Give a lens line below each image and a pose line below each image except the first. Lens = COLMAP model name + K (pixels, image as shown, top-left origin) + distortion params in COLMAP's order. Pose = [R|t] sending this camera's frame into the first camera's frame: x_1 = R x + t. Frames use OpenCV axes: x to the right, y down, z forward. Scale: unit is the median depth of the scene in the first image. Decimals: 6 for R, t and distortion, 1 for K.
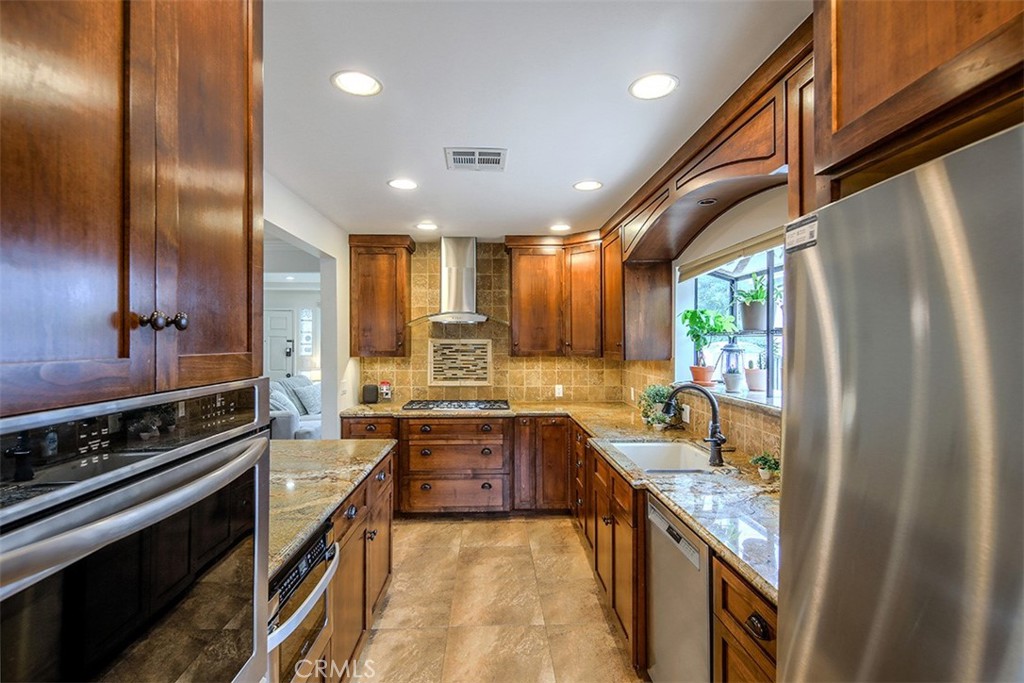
lens RADIAL K [[496.4, 0, 512.1], [0, 496.4, 337.2], [0, 0, 1]] dist [0.011012, -0.000688]
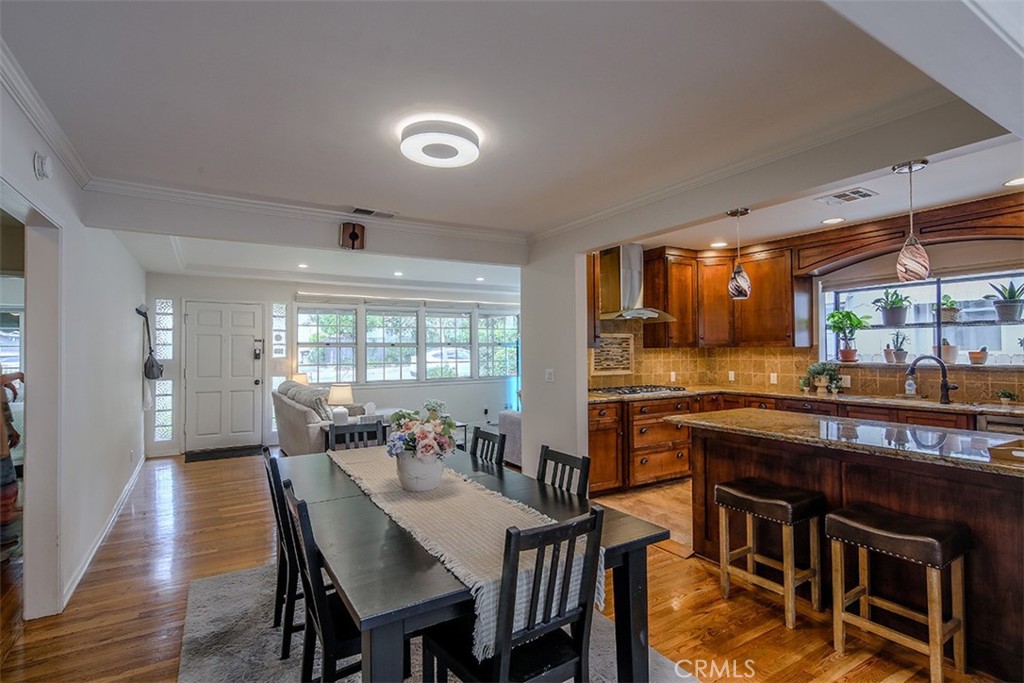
lens RADIAL K [[496.4, 0, 513.6], [0, 496.4, 341.6], [0, 0, 1]] dist [0.011012, -0.000688]
pose [[0.874233, 0.000836, 0.485505, -0.872475], [0.003446, 0.999963, -0.007927, 0.031906], [-0.485494, 0.008603, 0.874198, 0.132069]]
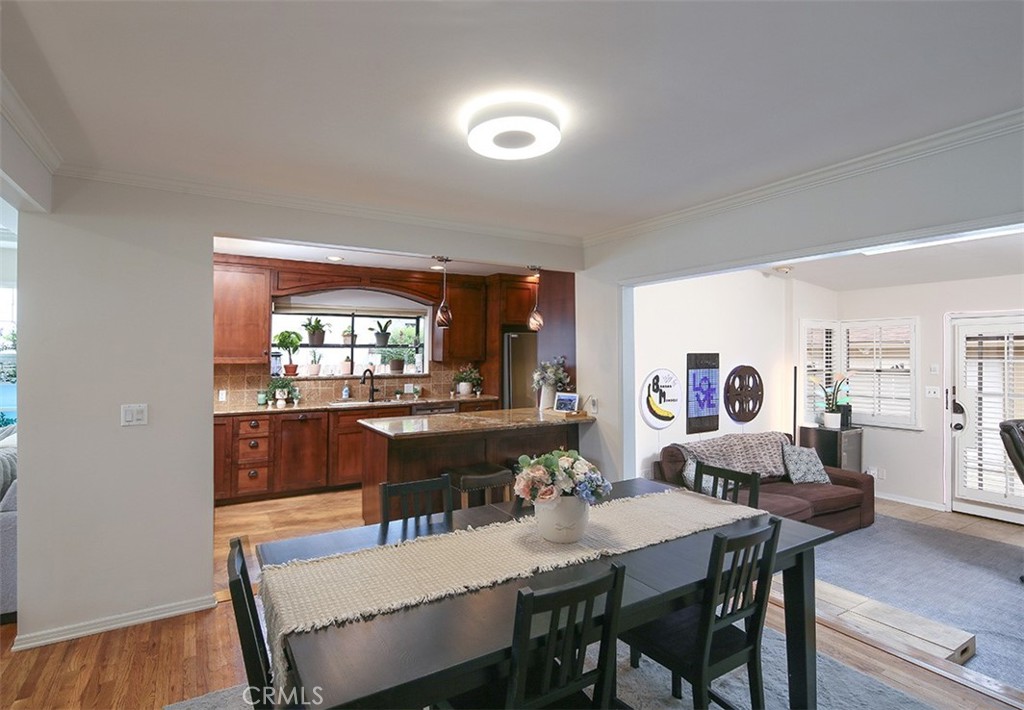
lens RADIAL K [[504.0, 0, 506.9], [0, 504.0, 354.8], [0, 0, 1]] dist [0.000950, 0.000030]
pose [[-0.483577, 0.000836, 0.875302, -1.069204], [-0.007638, 0.999957, -0.005175, 0.020079], [-0.875269, -0.009188, -0.483550, 0.855551]]
